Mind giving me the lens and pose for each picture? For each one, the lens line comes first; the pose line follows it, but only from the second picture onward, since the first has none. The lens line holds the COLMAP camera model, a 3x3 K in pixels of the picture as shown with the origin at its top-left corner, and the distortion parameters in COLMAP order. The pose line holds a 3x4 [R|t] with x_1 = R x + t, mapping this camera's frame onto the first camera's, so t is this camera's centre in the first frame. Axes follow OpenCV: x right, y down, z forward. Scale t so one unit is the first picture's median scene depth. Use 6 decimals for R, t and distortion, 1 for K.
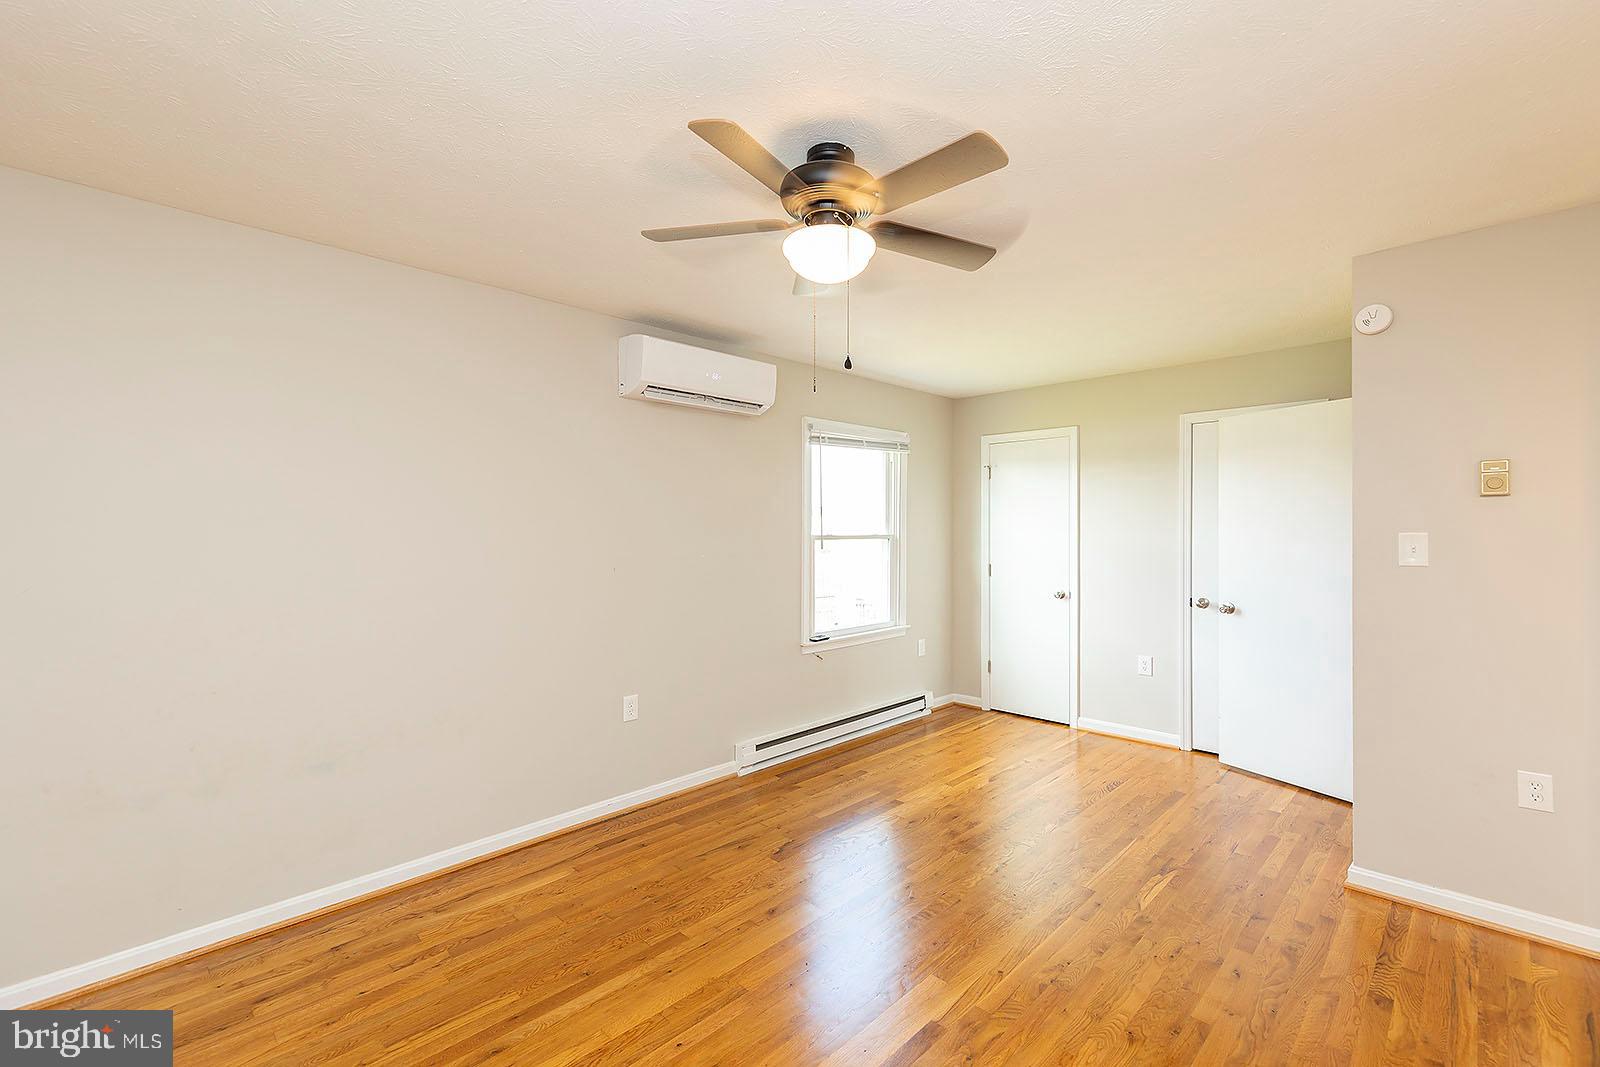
lens RADIAL K [[686.5, 0, 800.0], [0, 686.5, 533.5], [0, 0, 1]] dist [0.002798, -0.000142]
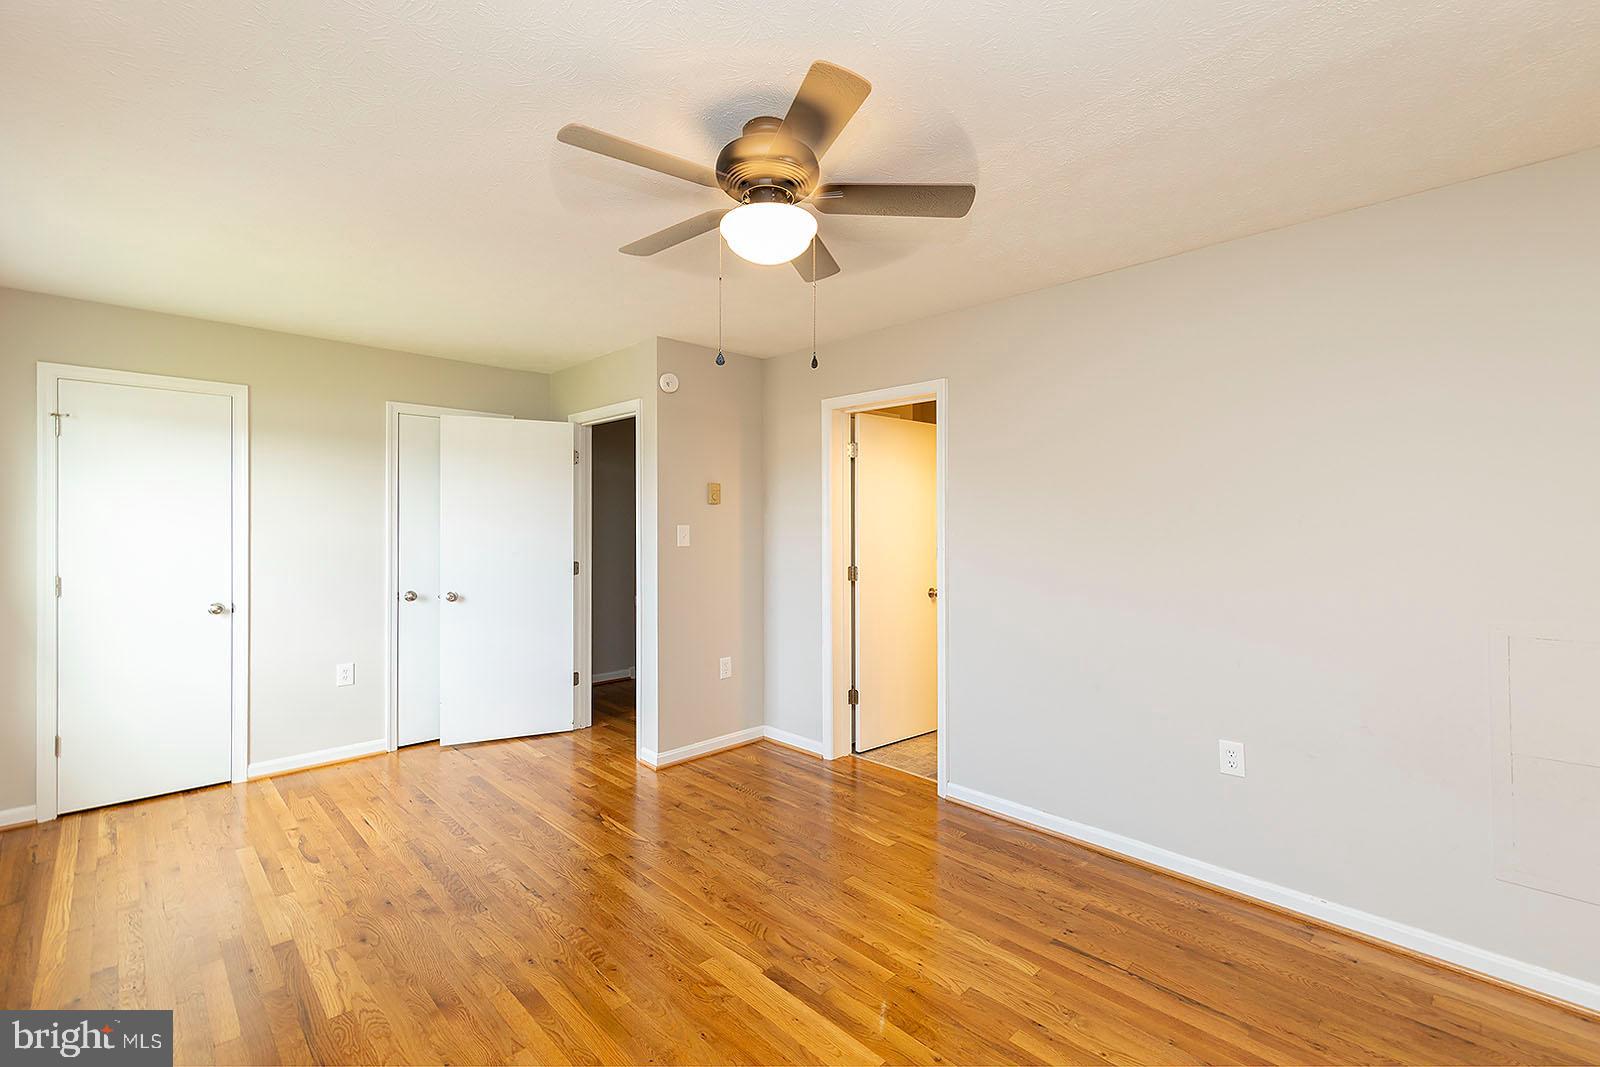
lens RADIAL K [[699.5, 0, 797.6], [0, 699.5, 523.0], [0, 0, 1]] dist [0.002661, 0.000157]
pose [[0.012037, 0.006620, 0.999906, -0.483931], [0.002460, 0.999975, -0.006650, 0.004557], [-0.999925, 0.002539, 0.012021, 0.492966]]
